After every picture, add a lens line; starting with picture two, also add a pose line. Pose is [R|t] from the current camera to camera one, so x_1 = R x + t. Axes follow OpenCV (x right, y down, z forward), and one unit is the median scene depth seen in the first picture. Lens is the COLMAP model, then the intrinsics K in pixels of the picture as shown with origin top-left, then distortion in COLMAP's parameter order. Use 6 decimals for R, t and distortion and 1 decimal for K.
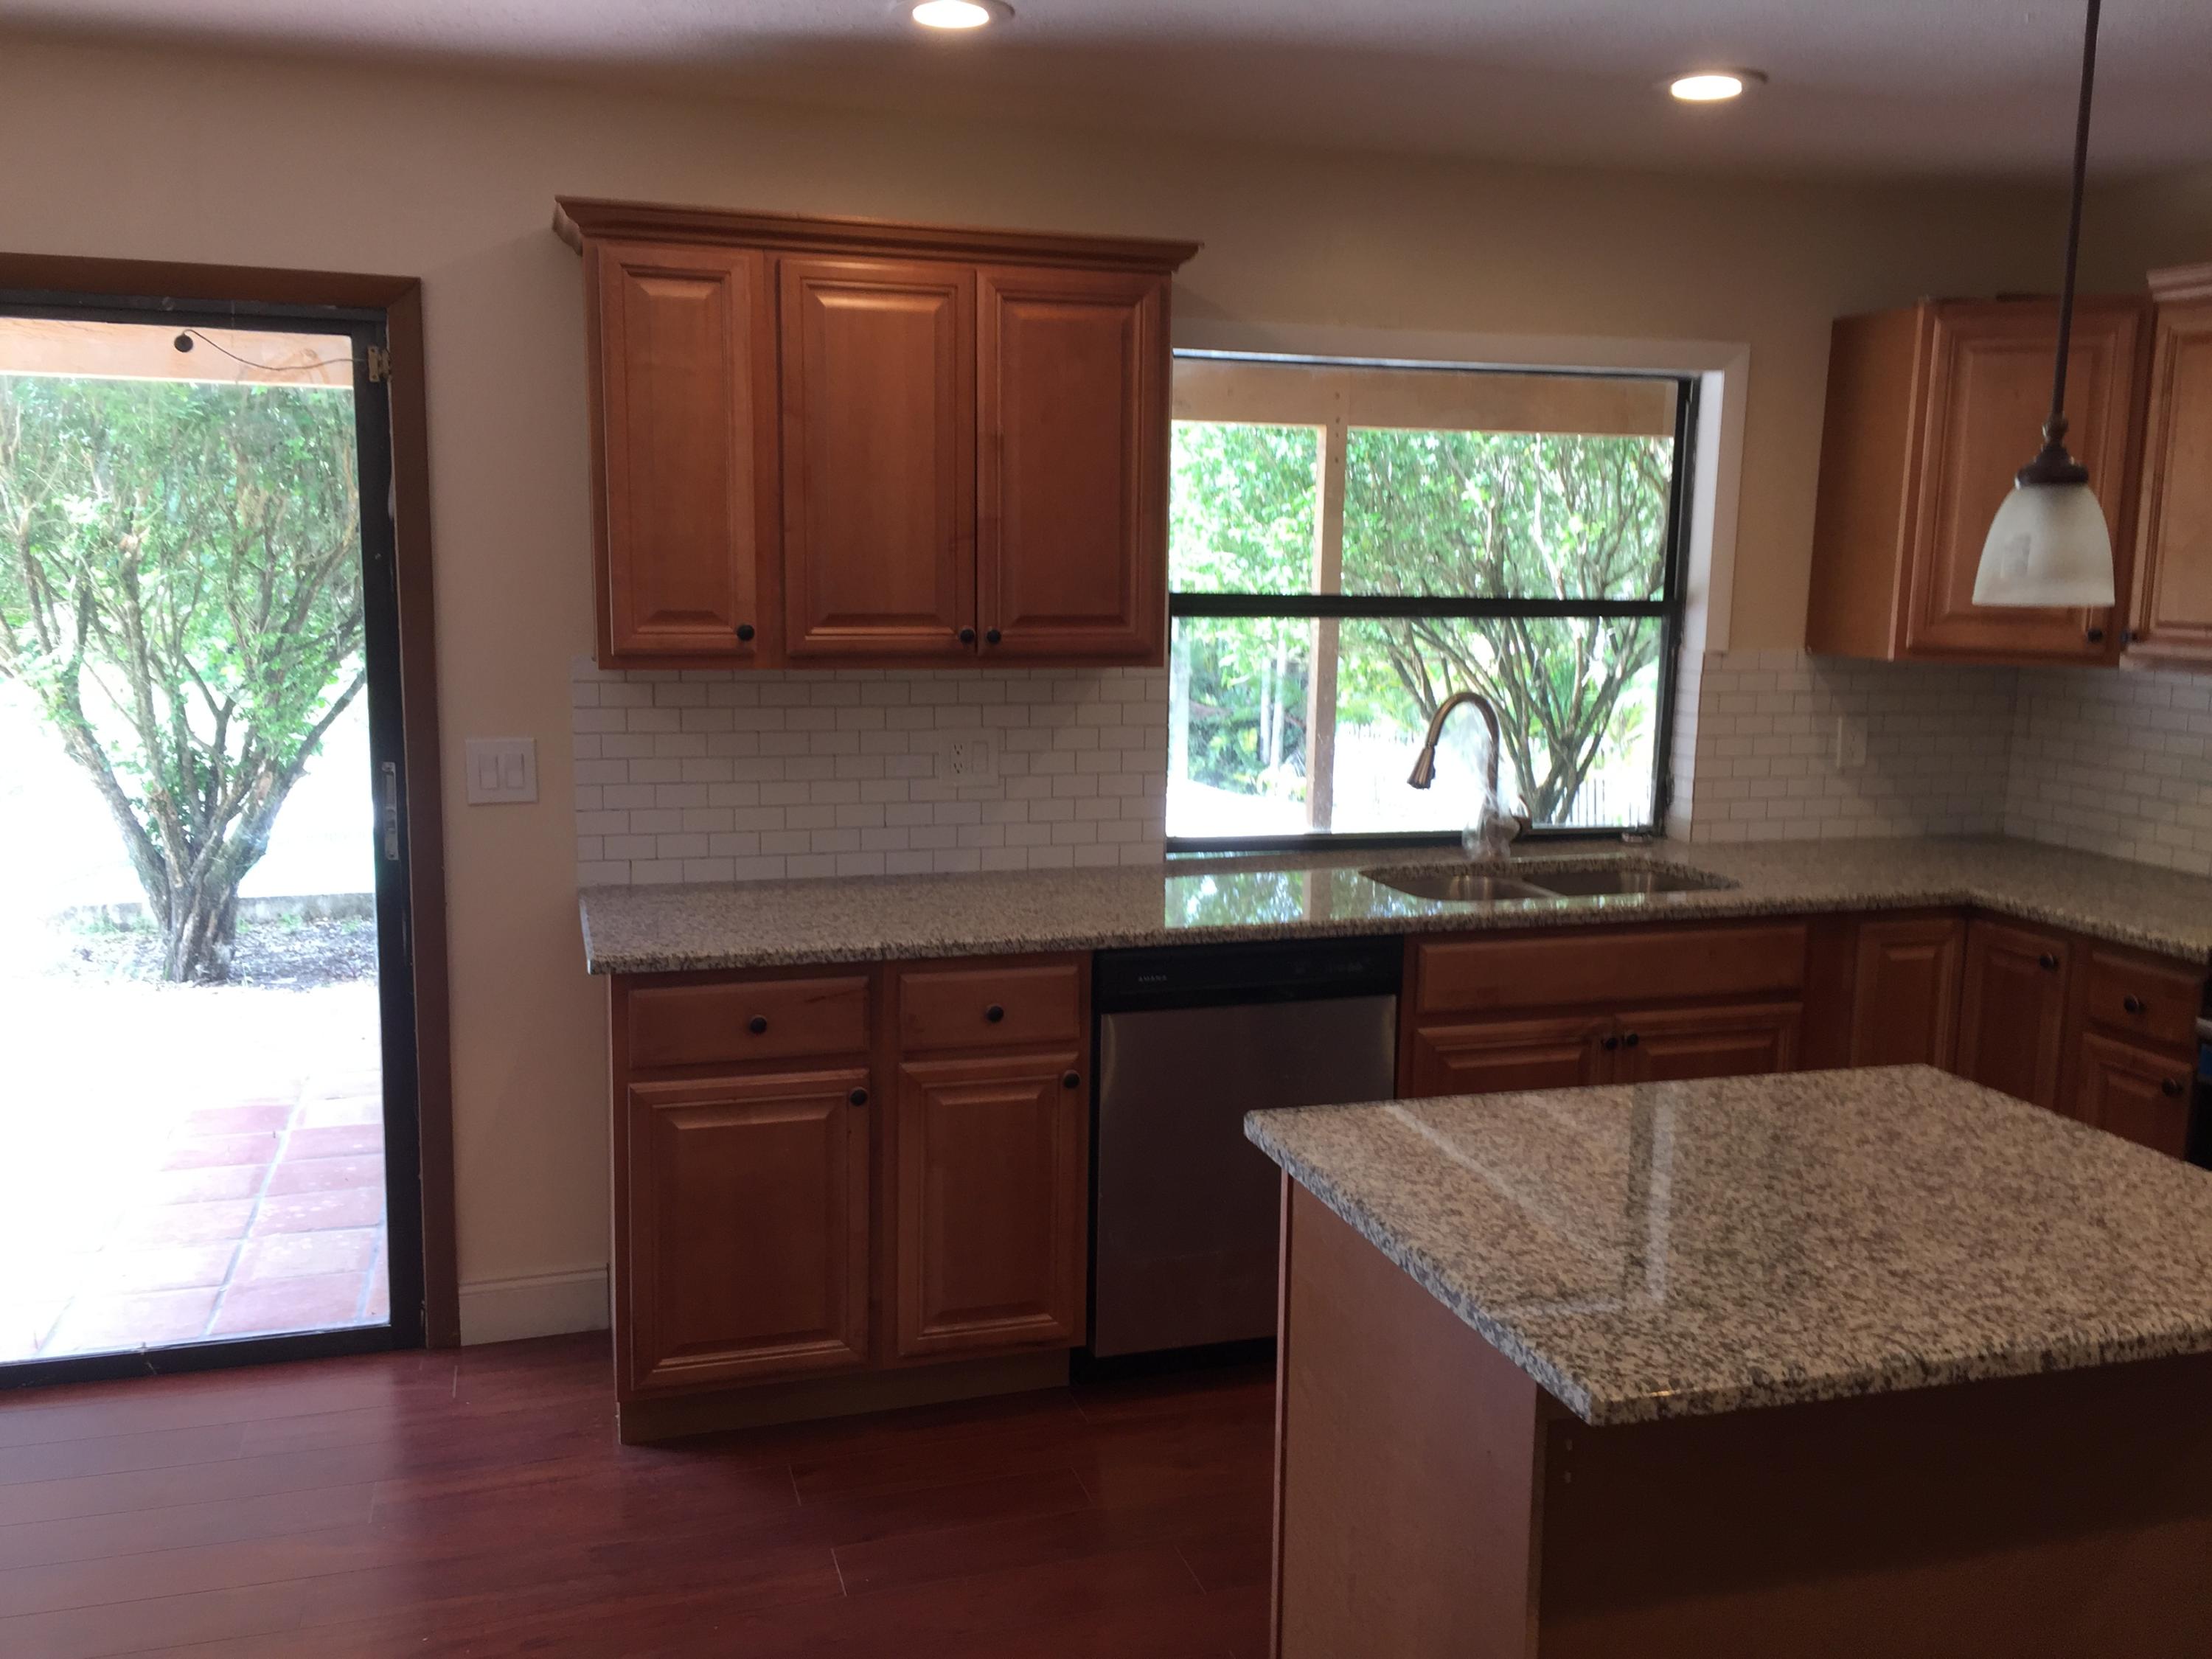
lens RADIAL K [[1877.6, 0, 1112.0], [0, 1877.6, 825.8], [0, 0, 1]] dist [0.073016, -0.089533]
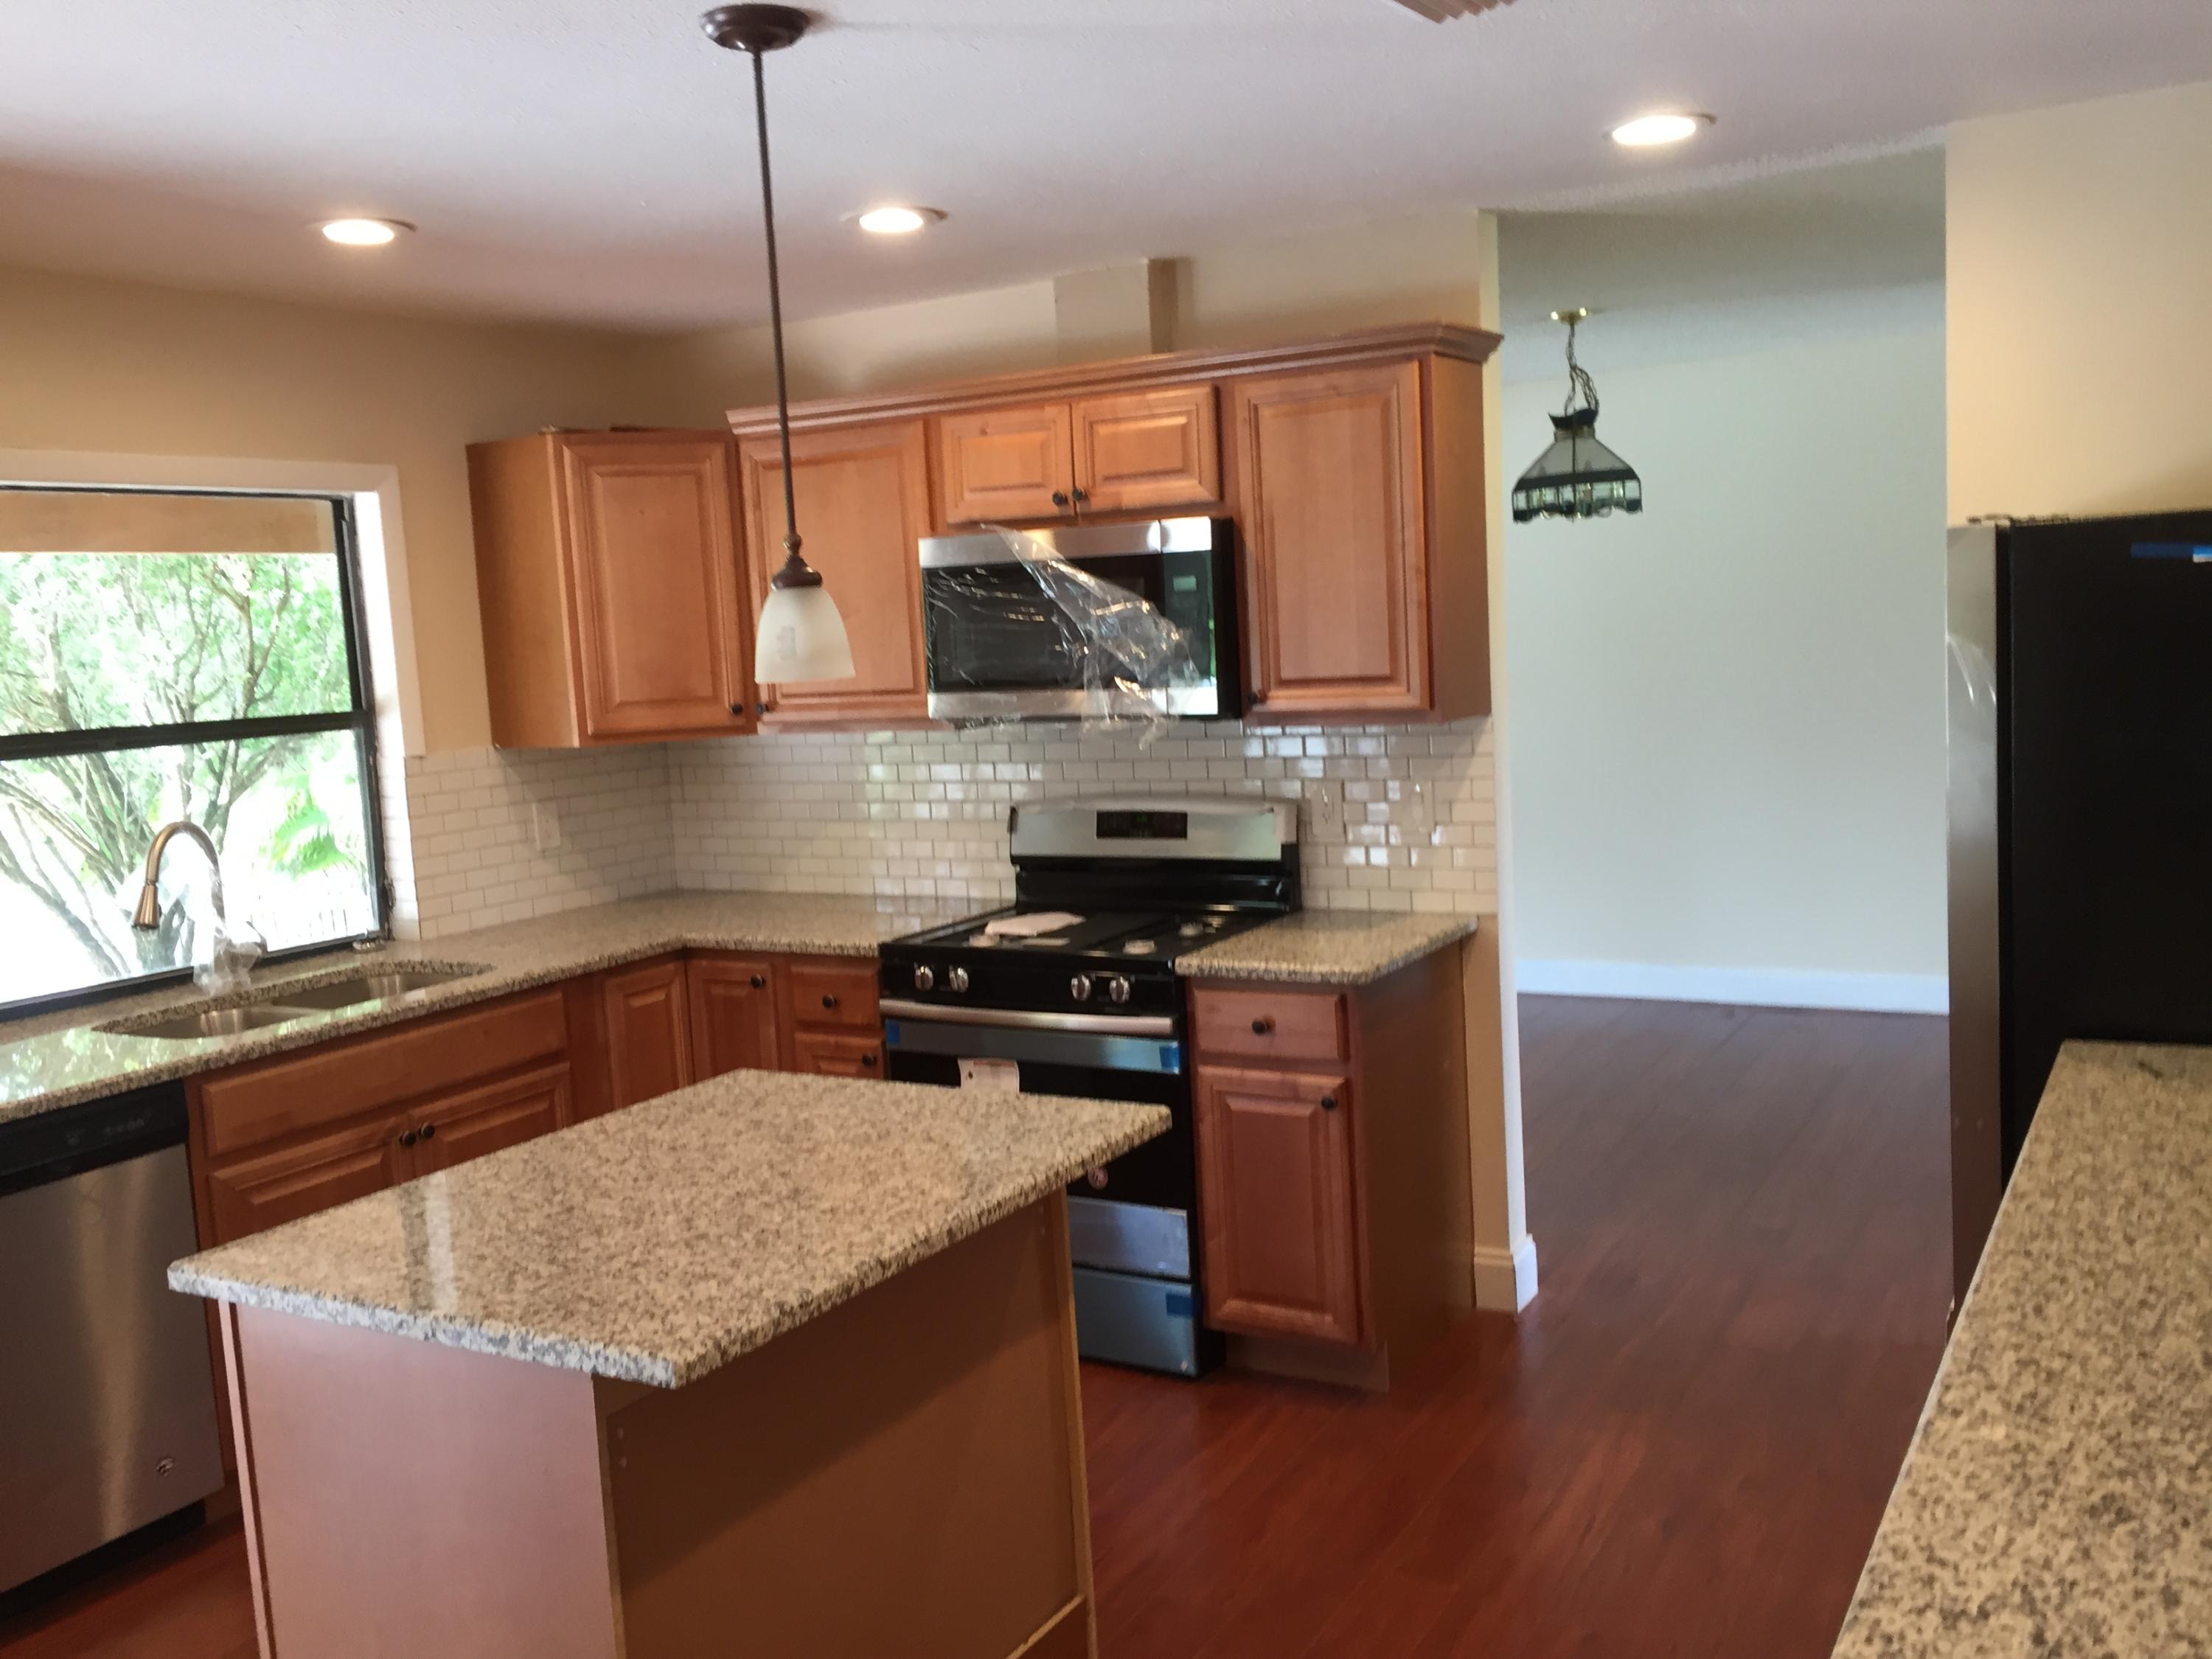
lens RADIAL K [[1877.6, 0, 1121.9], [0, 1877.6, 828.0], [0, 0, 1]] dist [0.073016, -0.089533]
pose [[0.732331, -0.131601, 0.668111, -0.112714], [0.168217, 0.985701, 0.009772, 0.003194], [-0.659844, 0.105231, 0.743998, -0.038018]]
